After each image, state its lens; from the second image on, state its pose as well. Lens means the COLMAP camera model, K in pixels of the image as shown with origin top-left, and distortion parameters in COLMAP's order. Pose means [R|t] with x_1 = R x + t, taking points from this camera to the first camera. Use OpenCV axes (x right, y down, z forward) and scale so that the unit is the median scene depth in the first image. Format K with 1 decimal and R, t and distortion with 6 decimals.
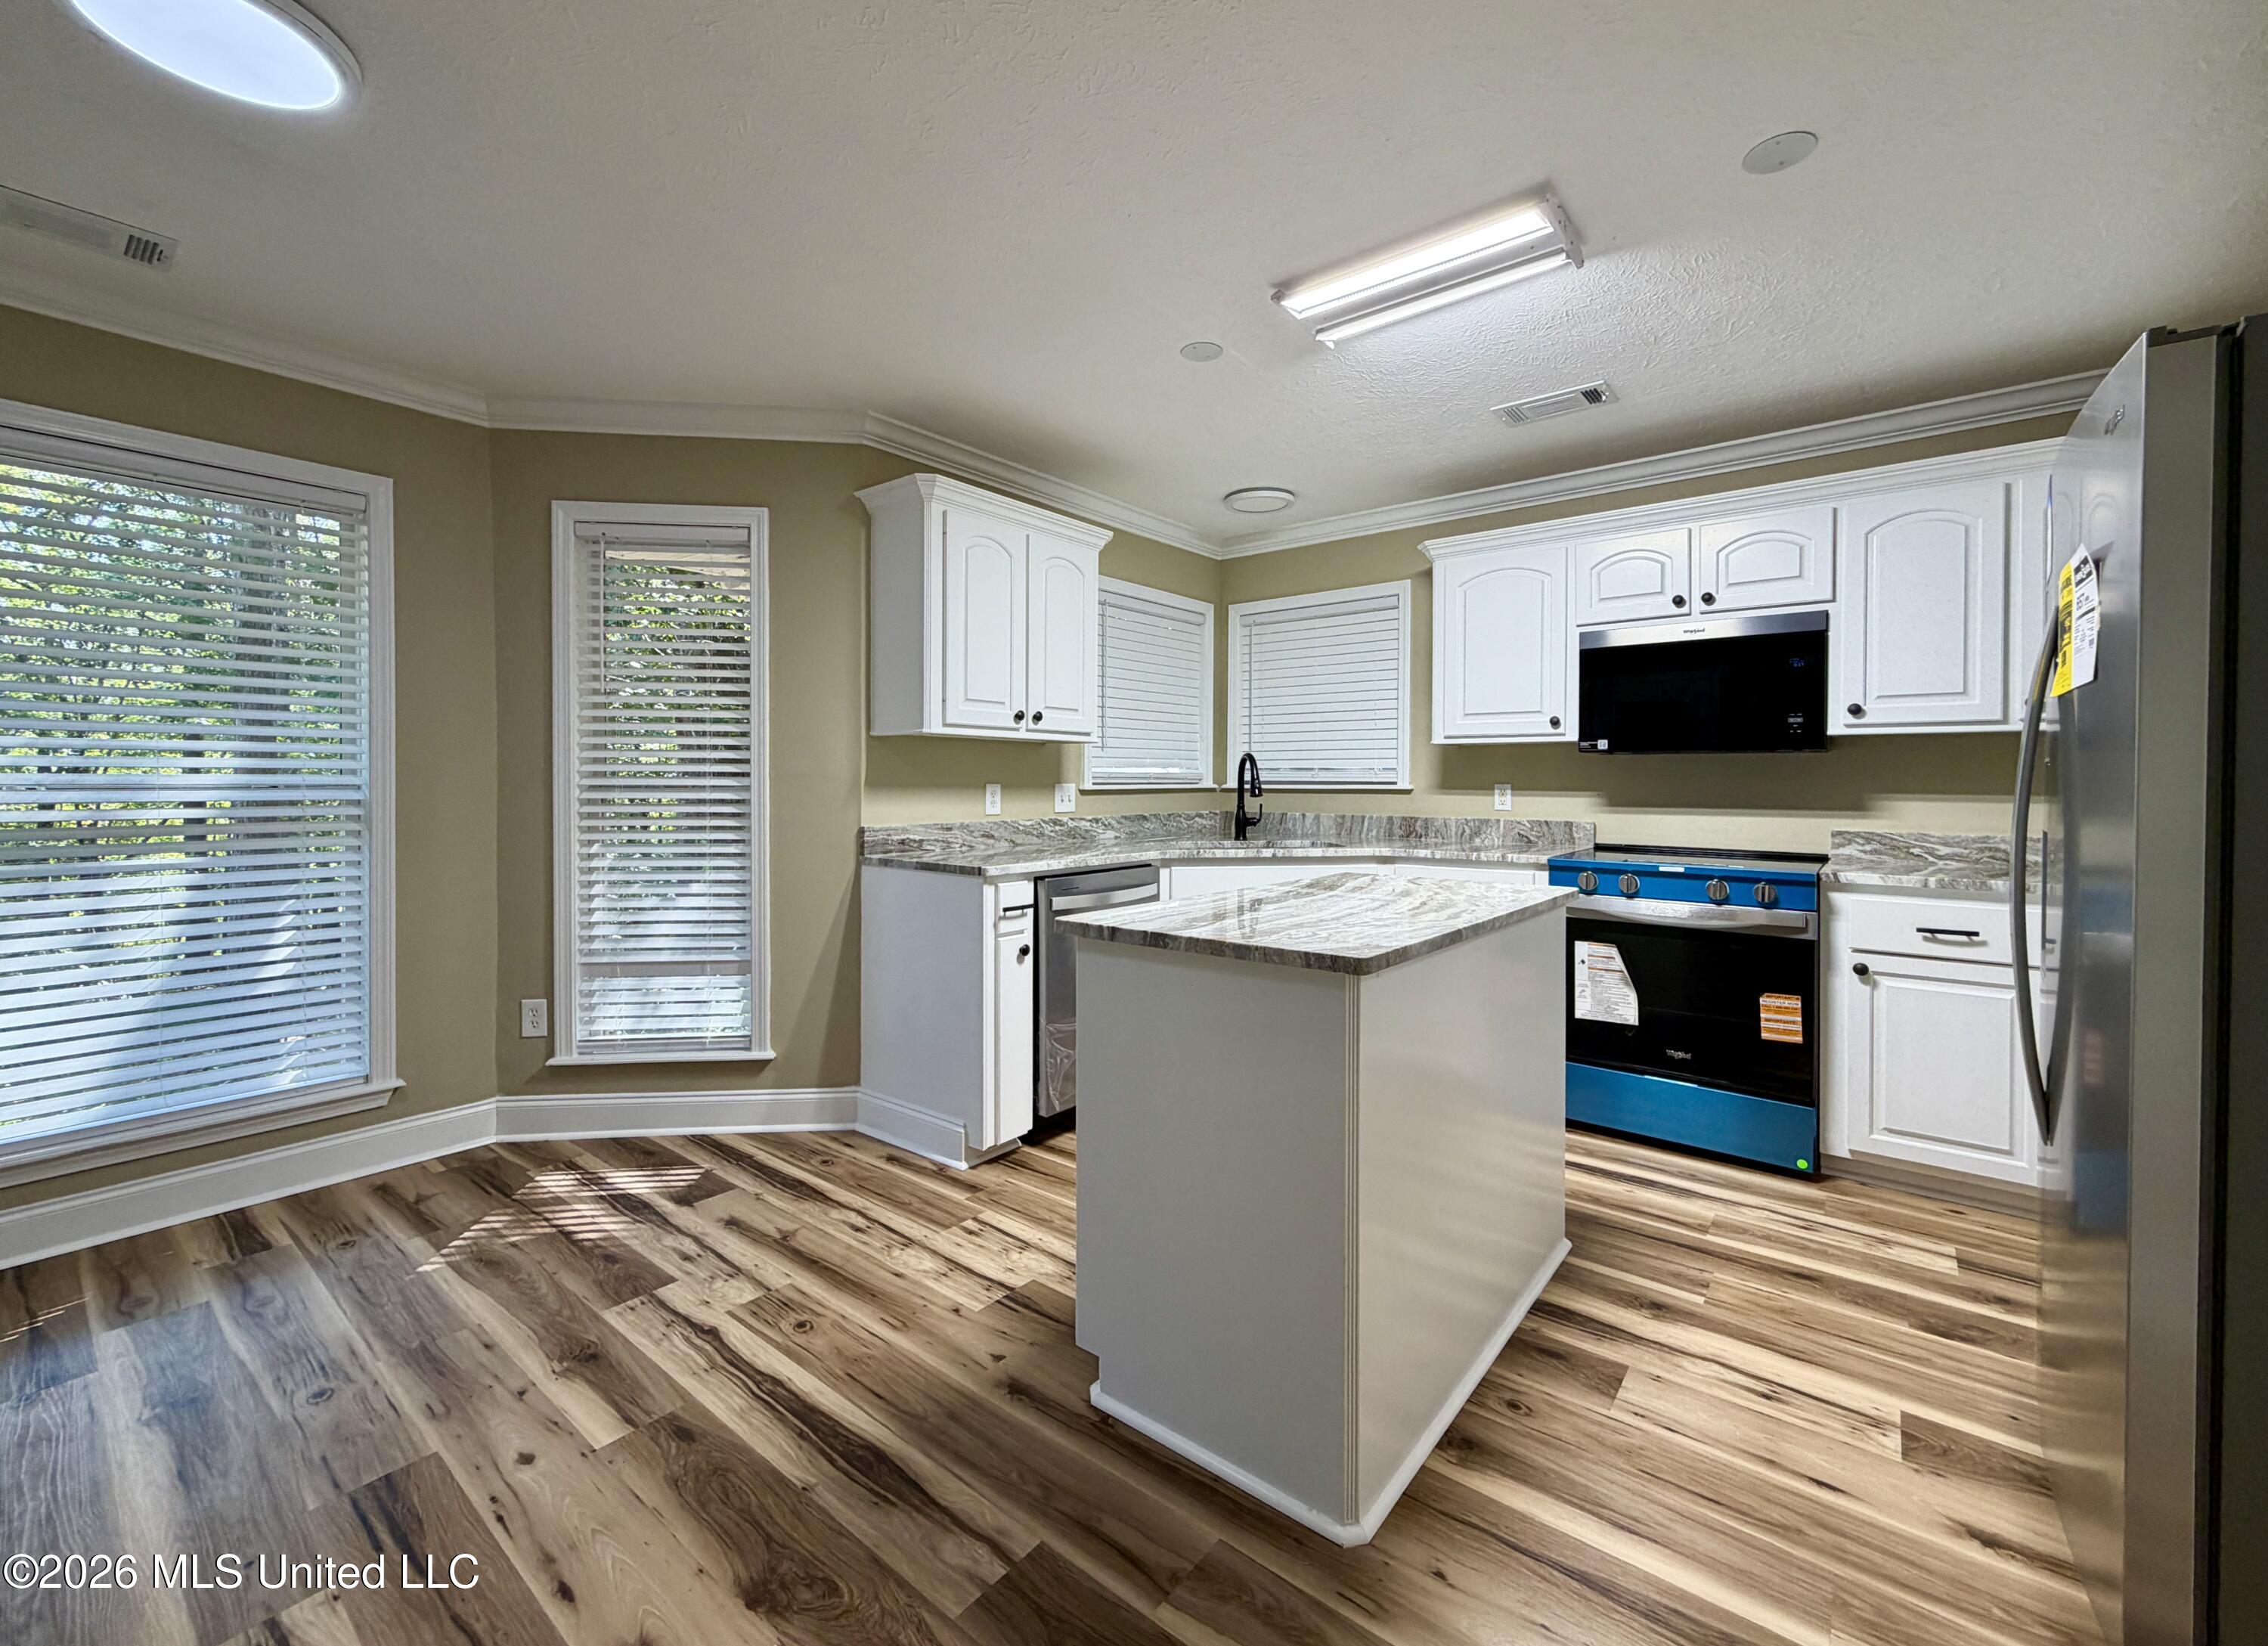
lens RADIAL K [[928.9, 0, 1146.9], [0, 928.9, 786.0], [0, 0, 1]] dist [0.000248, -0.000149]
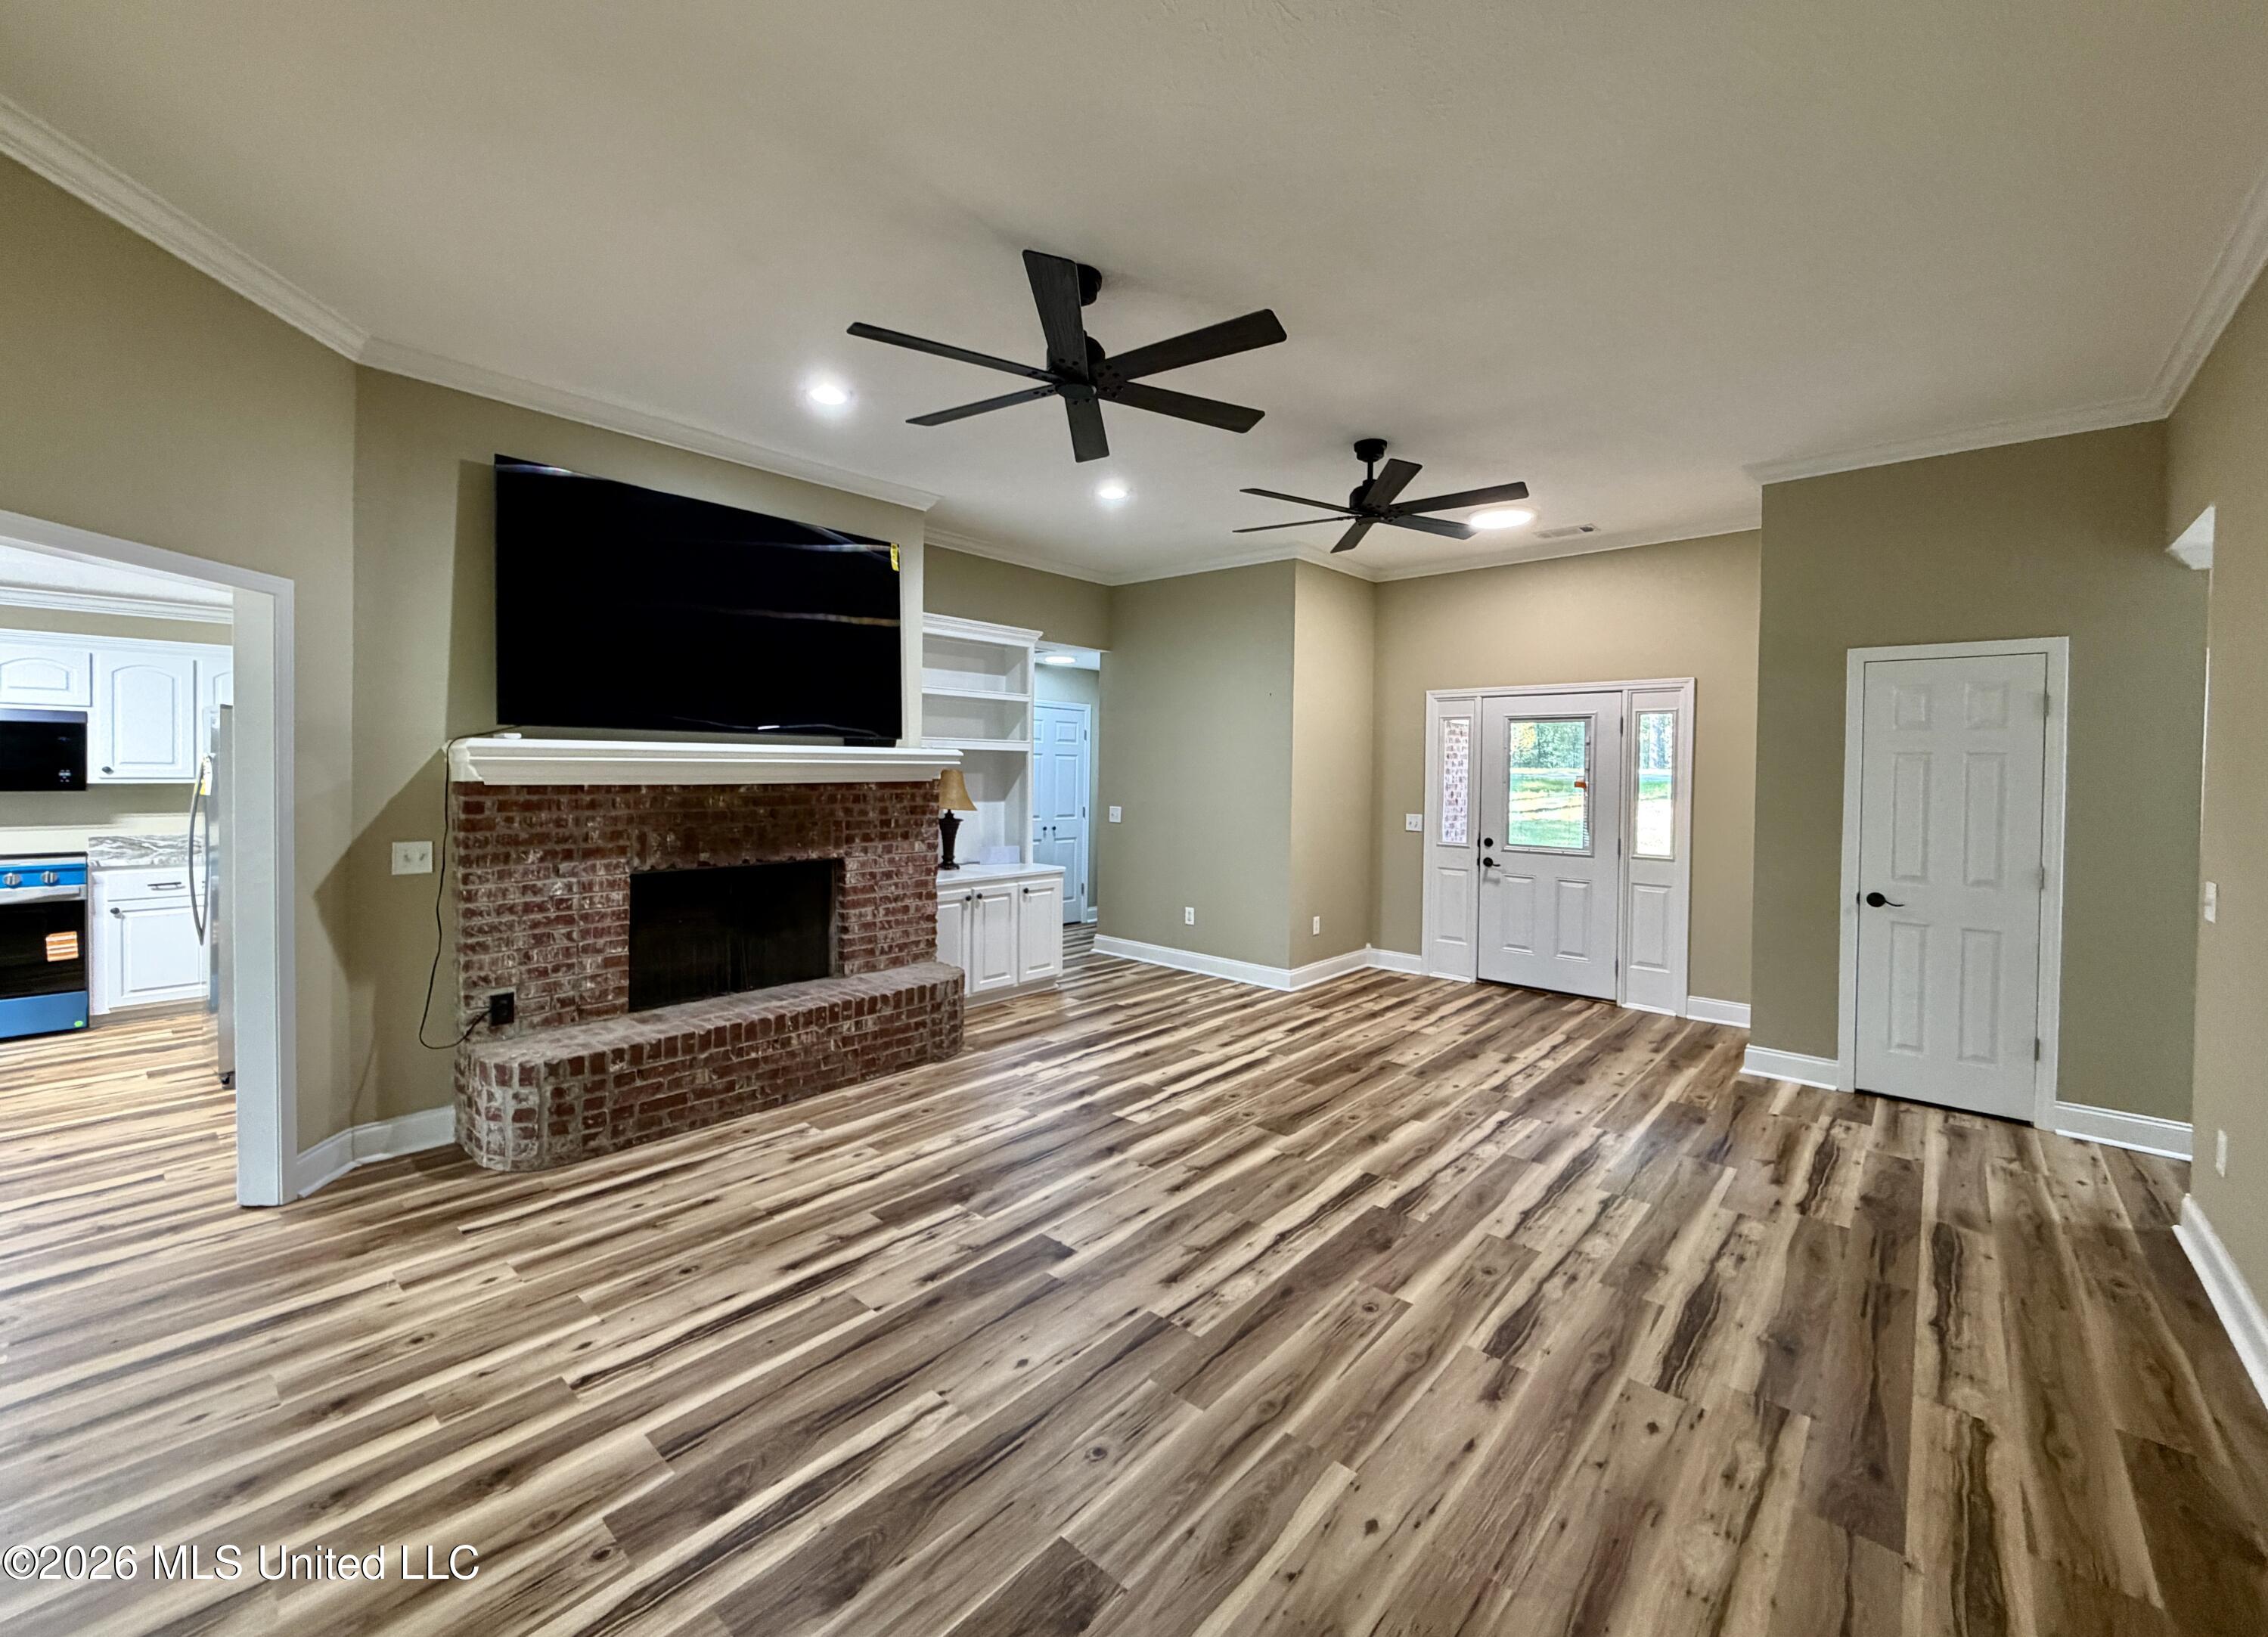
lens RADIAL K [[916.4, 0, 1126.1], [0, 916.4, 780.5], [0, 0, 1]] dist [-0.000345, 0.000178]
pose [[0.054905, -0.019037, 0.998310, -0.867437], [-0.007002, 0.999786, 0.019451, -0.105713], [-0.998467, -0.008058, 0.054760, -1.027954]]
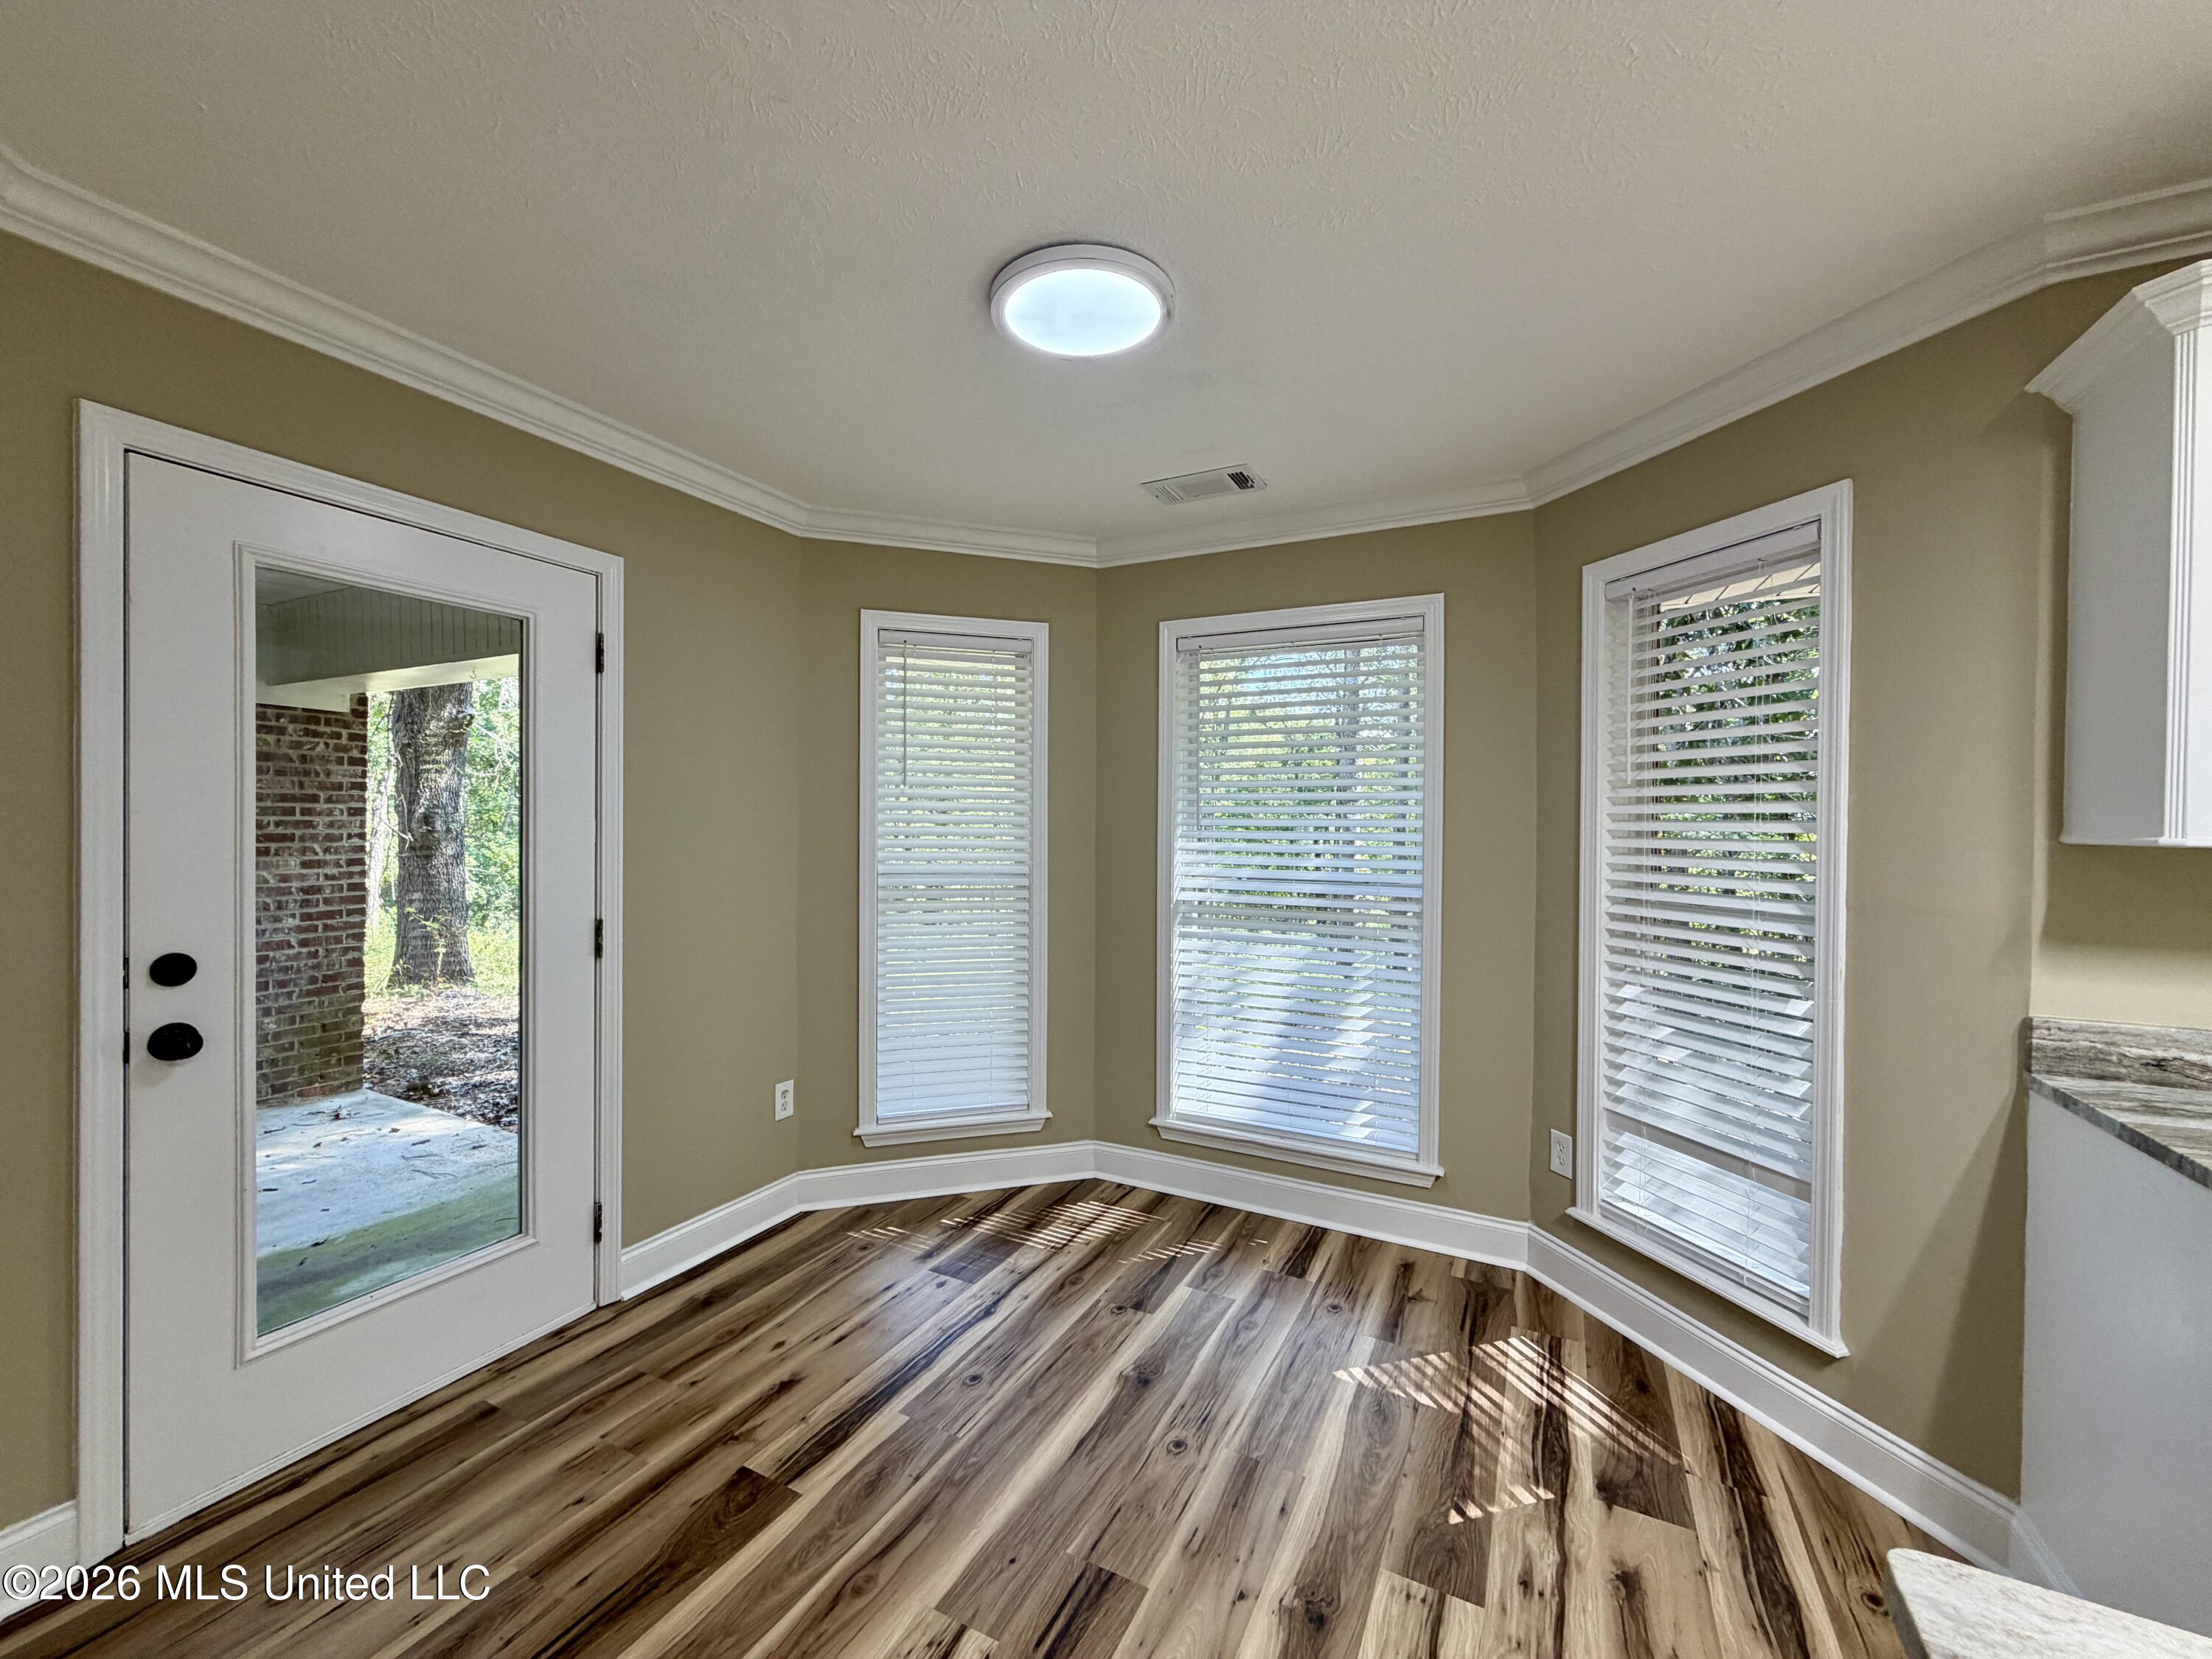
lens RADIAL K [[883.8, 0, 1100.1], [0, 883.8, 832.0], [0, 0, 1]] dist [-0.000682, 0.000401]
pose [[0.192888, 0.010215, -0.981168, 0.084818], [-0.014125, 0.999871, 0.007633, -0.059927], [0.981119, 0.012386, 0.193007, 0.403144]]
